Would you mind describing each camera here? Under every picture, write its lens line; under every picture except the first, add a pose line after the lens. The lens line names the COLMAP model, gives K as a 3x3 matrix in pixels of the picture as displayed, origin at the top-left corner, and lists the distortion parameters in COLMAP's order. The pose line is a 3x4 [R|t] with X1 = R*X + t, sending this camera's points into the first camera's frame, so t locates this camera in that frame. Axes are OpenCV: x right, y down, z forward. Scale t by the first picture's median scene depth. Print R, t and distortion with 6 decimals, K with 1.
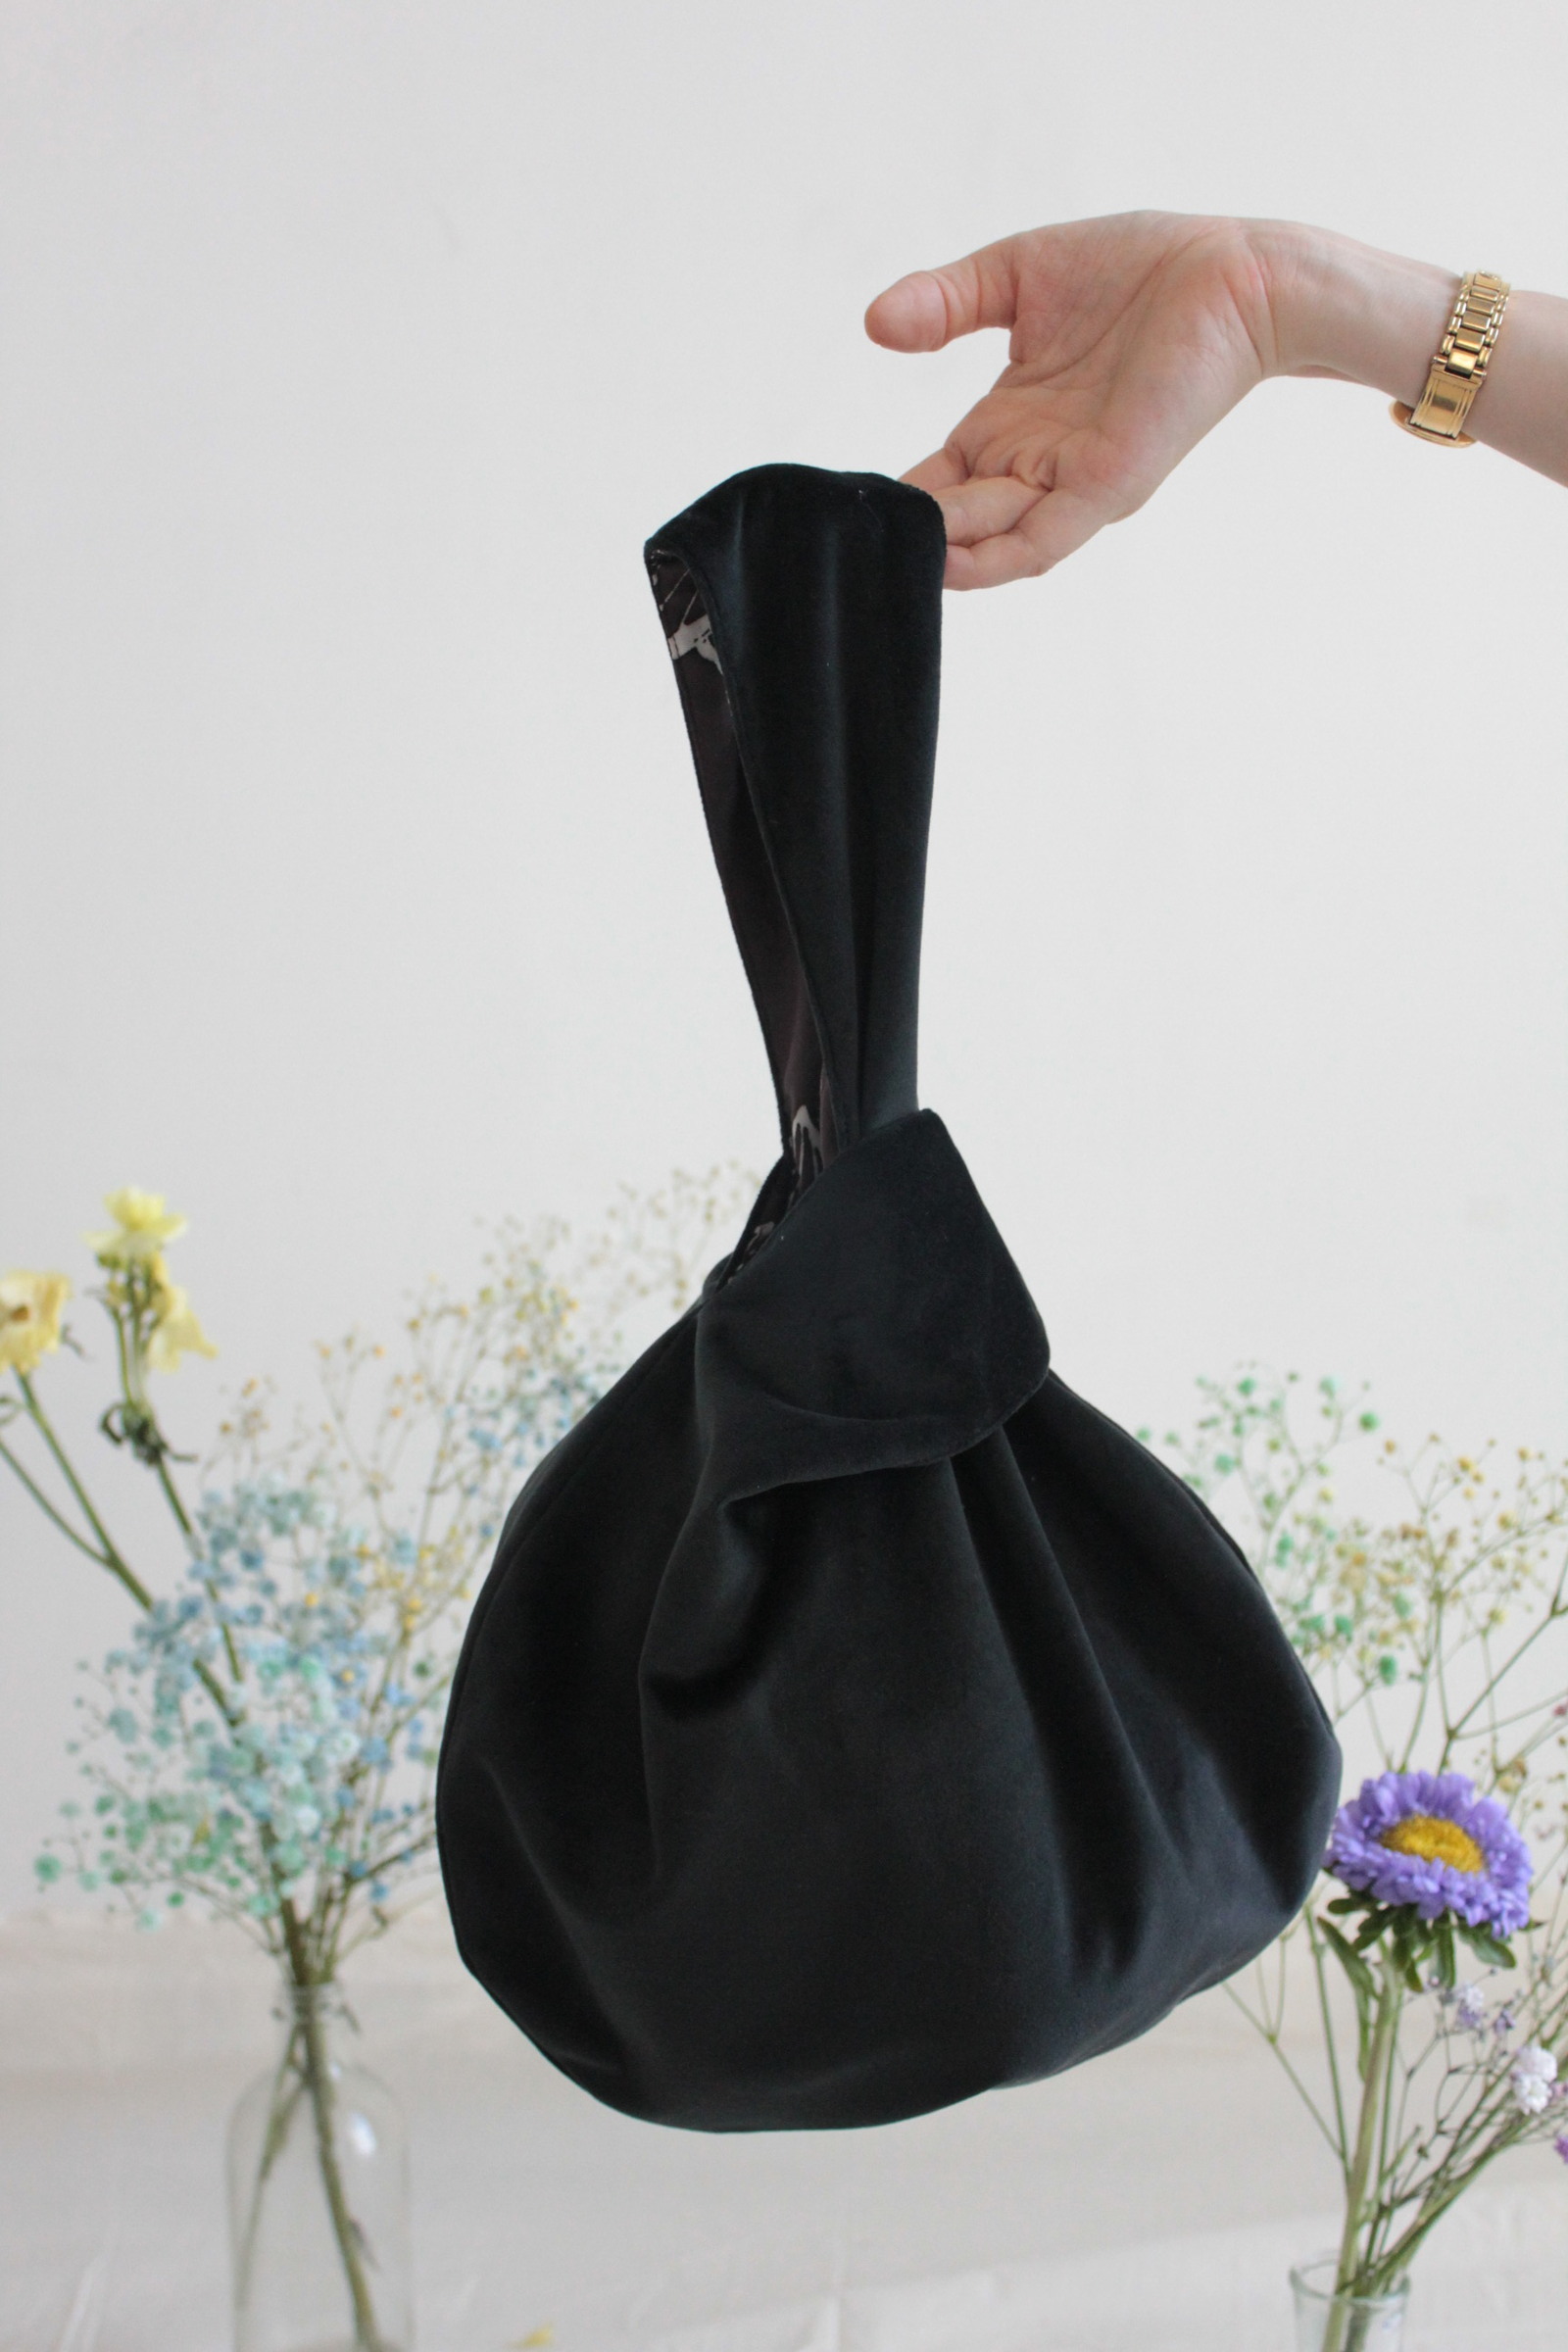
lens RADIAL K [[2943.4, 0, 769.3], [0, 2943.4, 1152.6], [0, 0, 1]] dist [-0.052747, 0.055977]
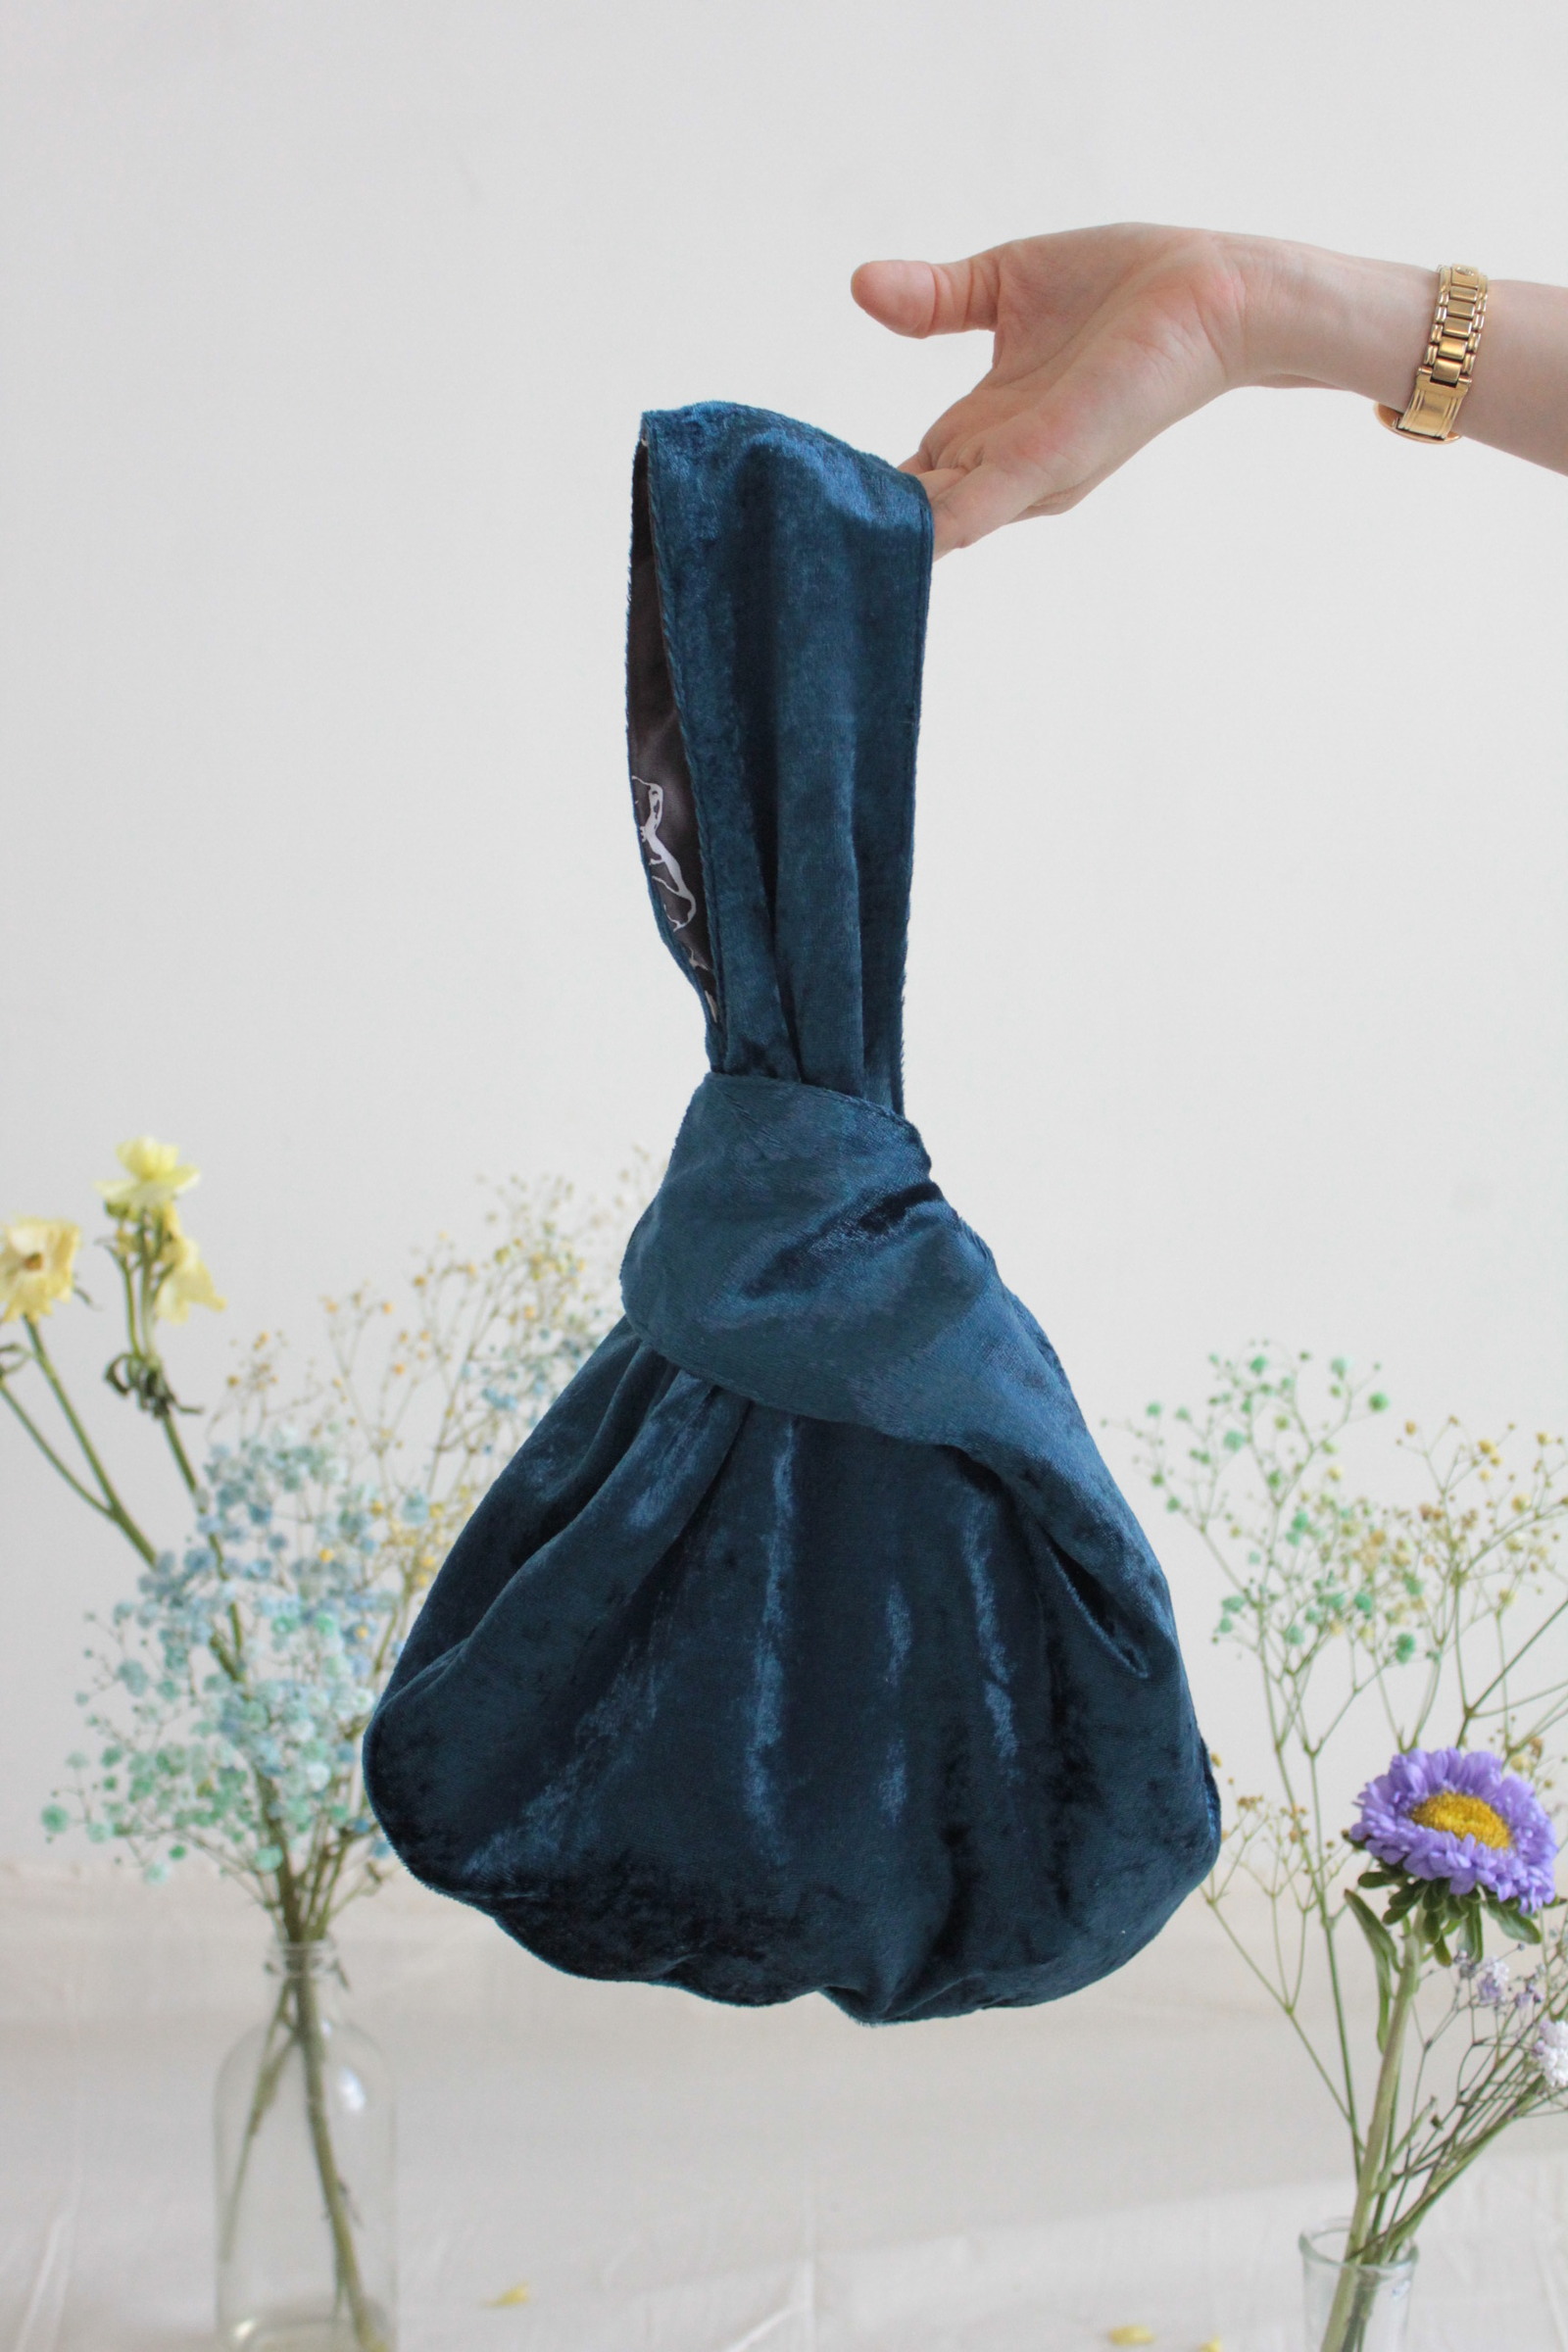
lens RADIAL K [[2943.4, 0, 769.3], [0, 2943.4, 1152.6], [0, 0, 1]] dist [-0.052747, 0.055977]
pose [[0.998935, 0.027018, 0.037405, -0.047673], [-0.027450, 0.999562, 0.011095, 0.000359], [-0.037089, -0.012110, 0.999239, -0.000860]]
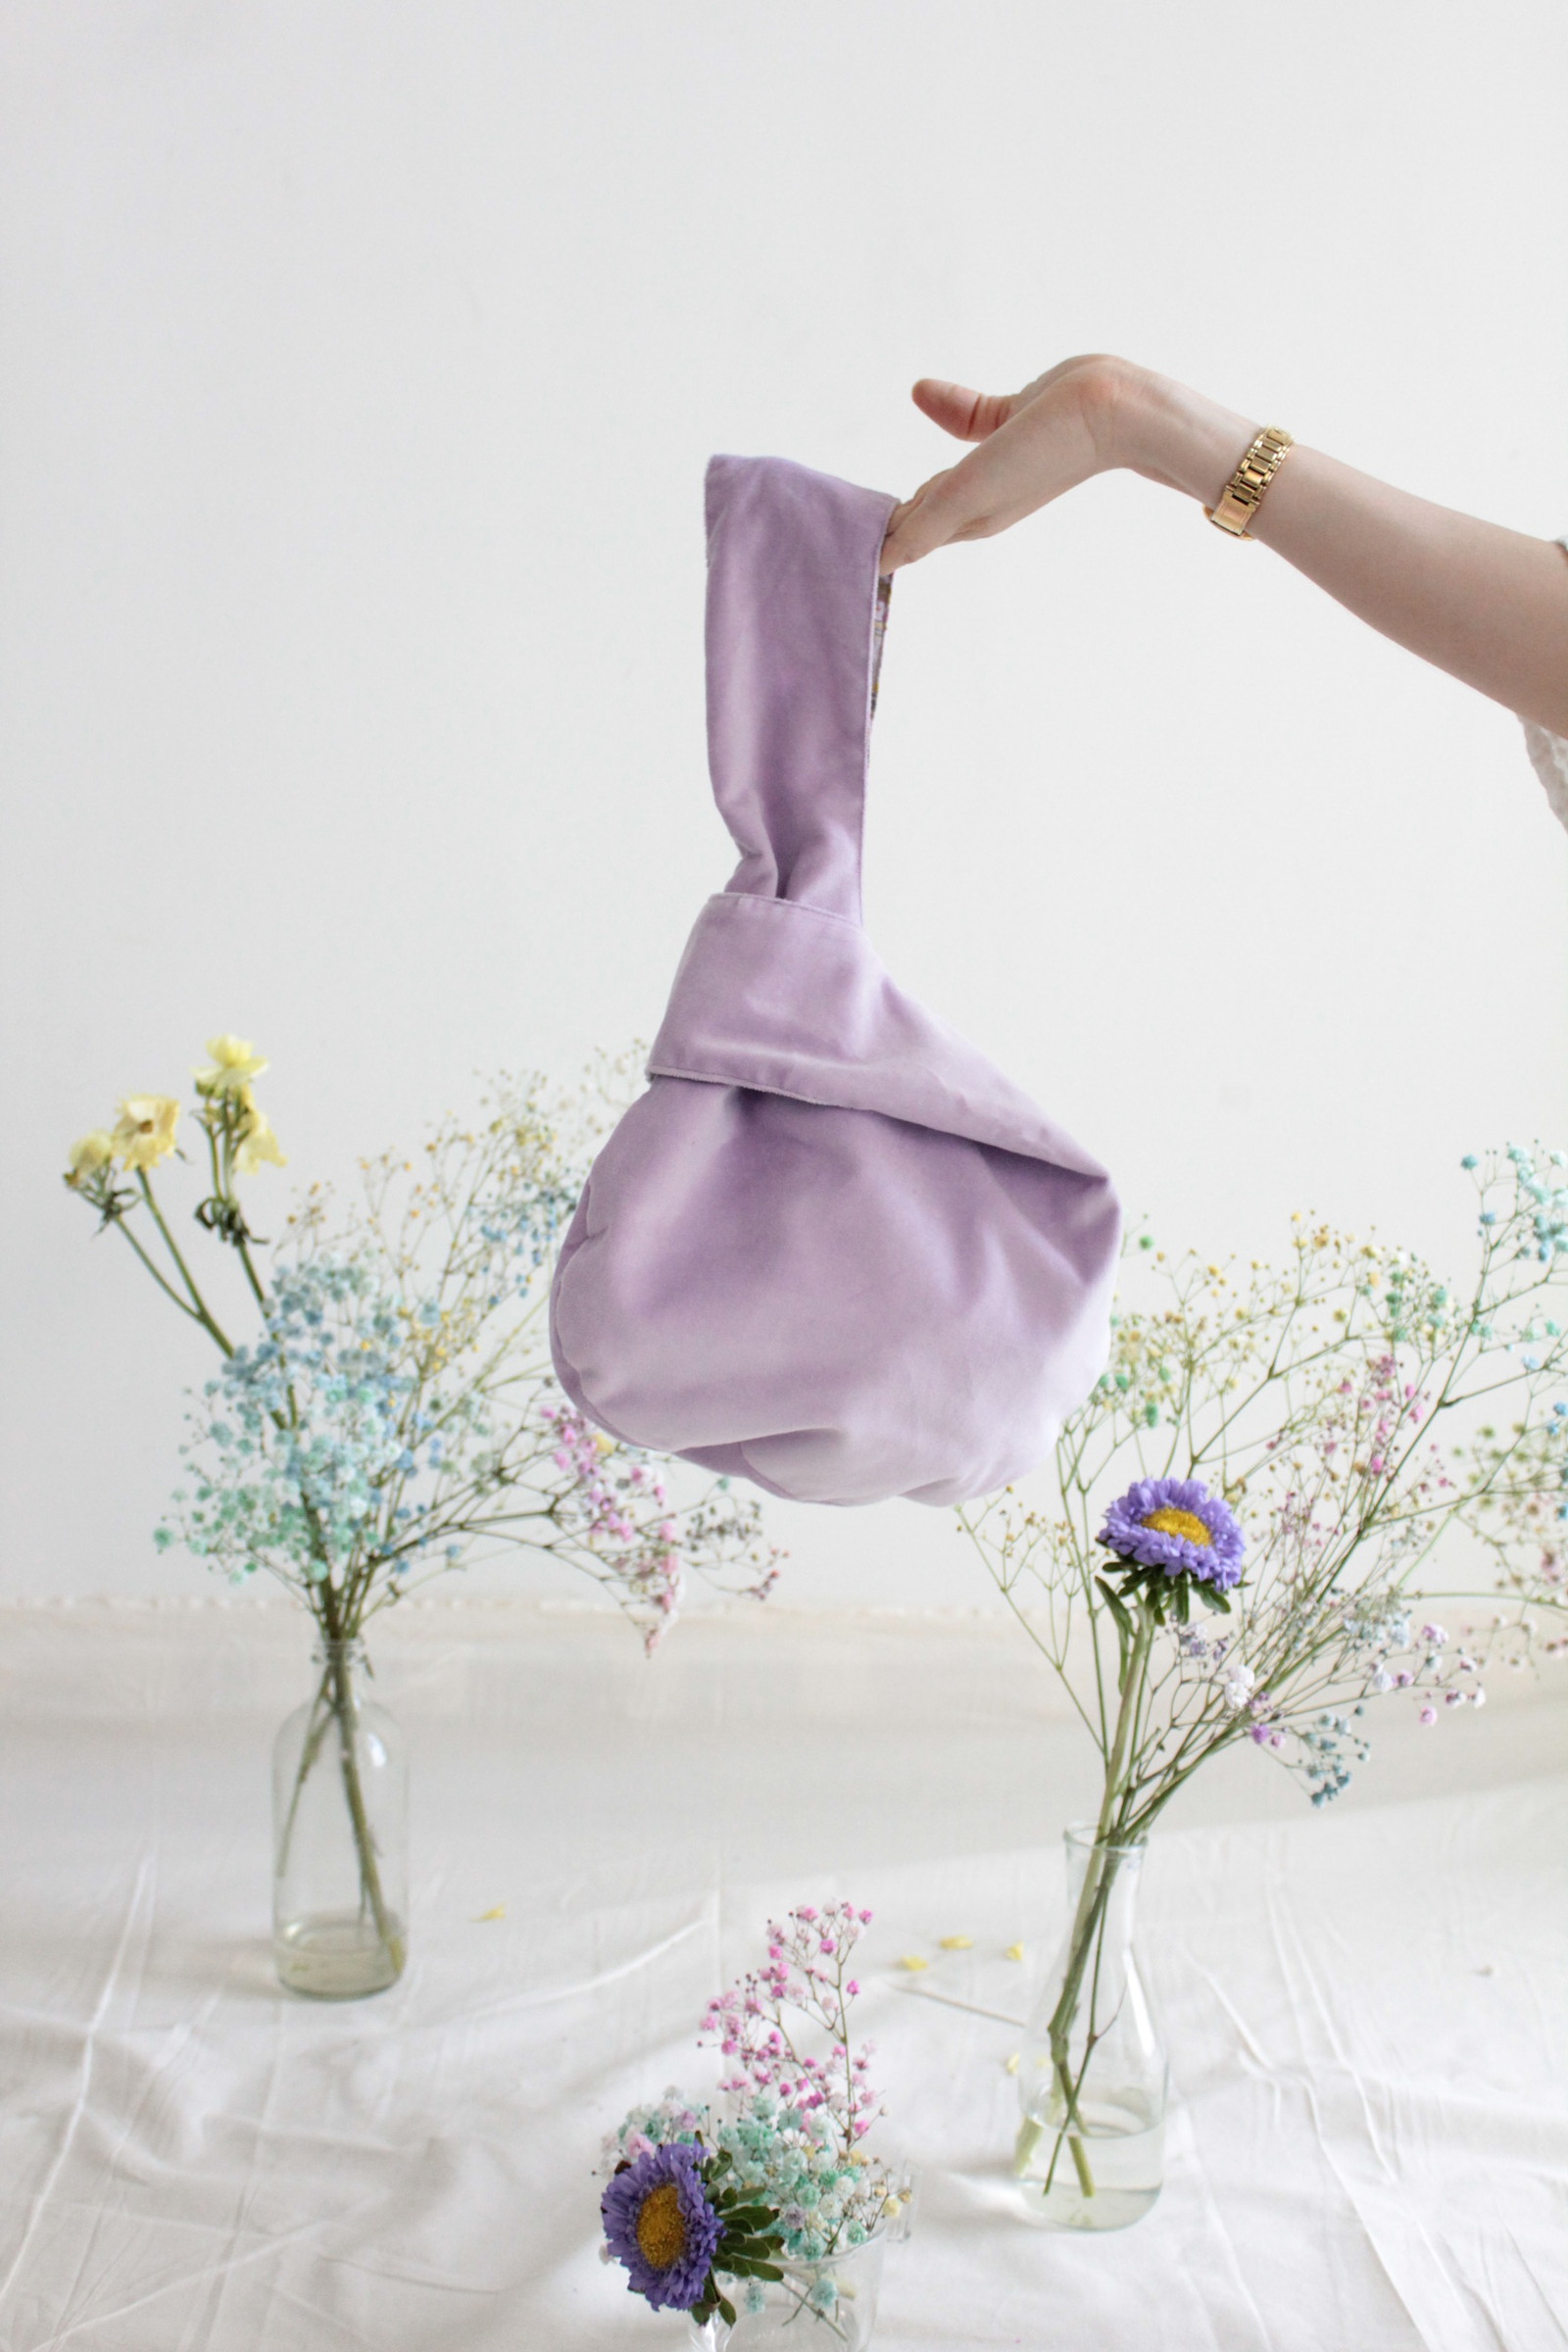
lens RADIAL K [[2705.7, 0, 772.7], [0, 2705.7, 1139.9], [0, 0, 1]] dist [-0.062755, -0.007758]
pose [[0.997420, 0.037349, 0.061300, -0.049863], [-0.039706, 0.998501, 0.037681, 0.003843], [-0.059801, -0.040017, 0.997408, -0.251596]]
